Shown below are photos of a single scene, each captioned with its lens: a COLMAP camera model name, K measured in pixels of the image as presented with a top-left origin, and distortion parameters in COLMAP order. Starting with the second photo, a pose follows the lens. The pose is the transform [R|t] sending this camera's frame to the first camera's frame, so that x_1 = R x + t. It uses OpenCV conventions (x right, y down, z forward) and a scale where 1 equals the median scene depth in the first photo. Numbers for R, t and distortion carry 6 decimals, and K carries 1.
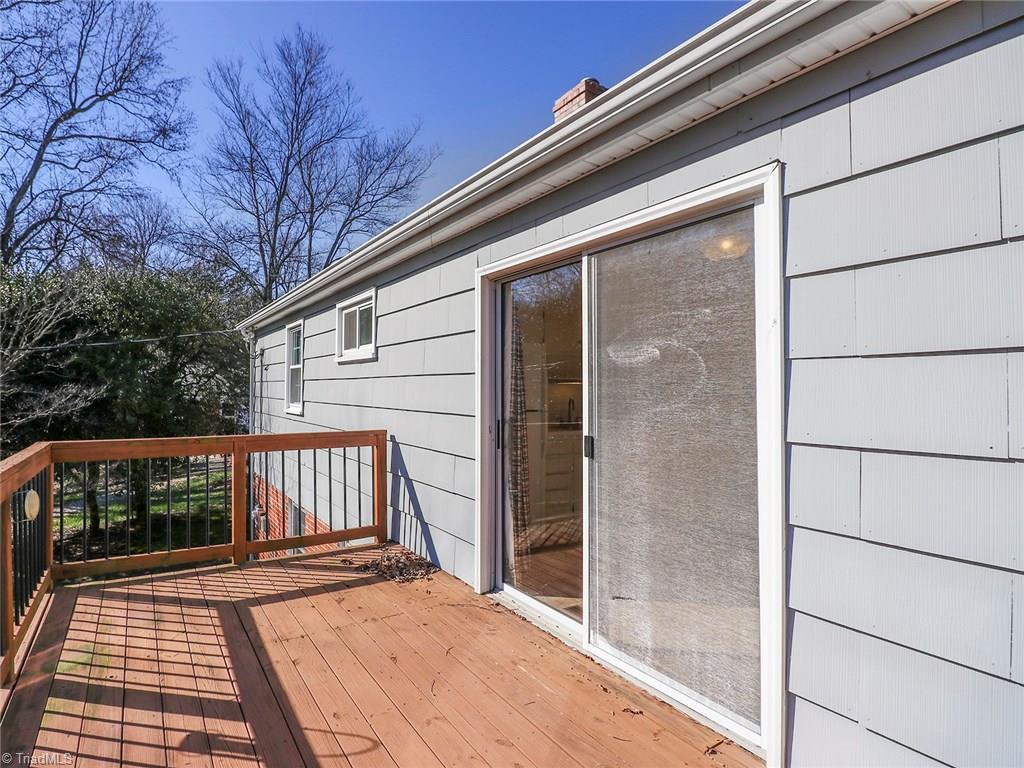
lens RADIAL K [[549.4, 0, 424.1], [0, 549.4, 386.6], [0, 0, 1]] dist [0.000338, -0.022769]
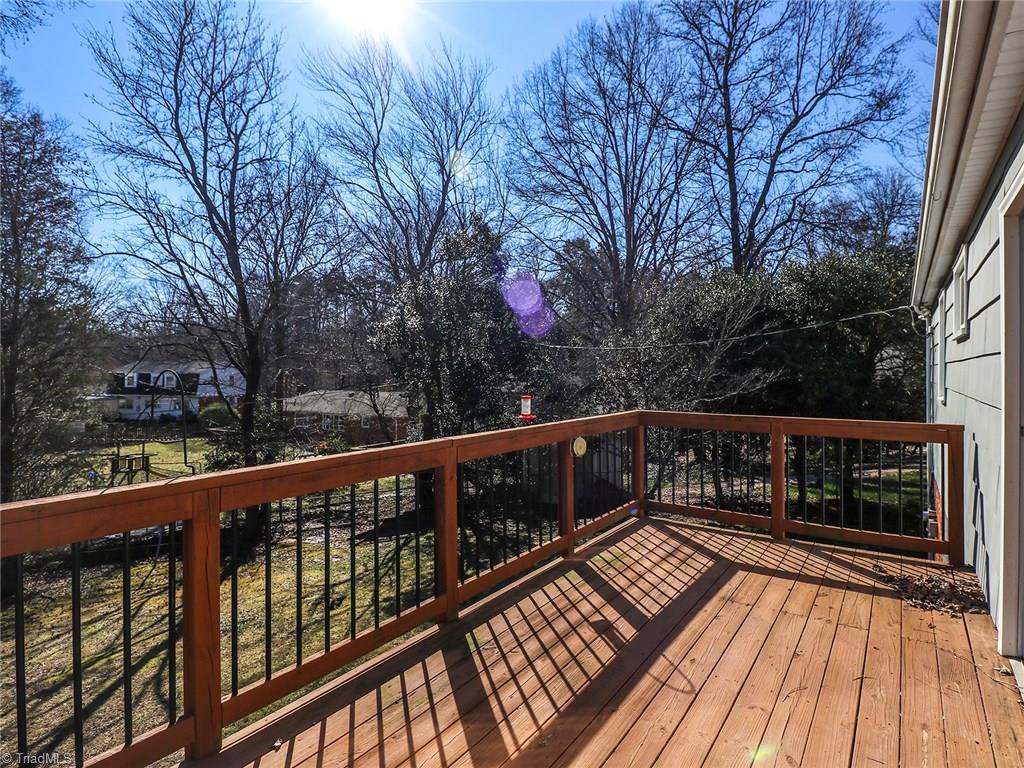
lens RADIAL K [[535.0, 0, 526.9], [0, 535.0, 376.8], [0, 0, 1]] dist [0.002344, -0.016783]
pose [[0.459352, 0.008384, -0.888215, 0.360544], [0.002368, 0.999940, 0.010663, 0.000879], [0.888251, -0.007002, 0.459305, 0.106117]]
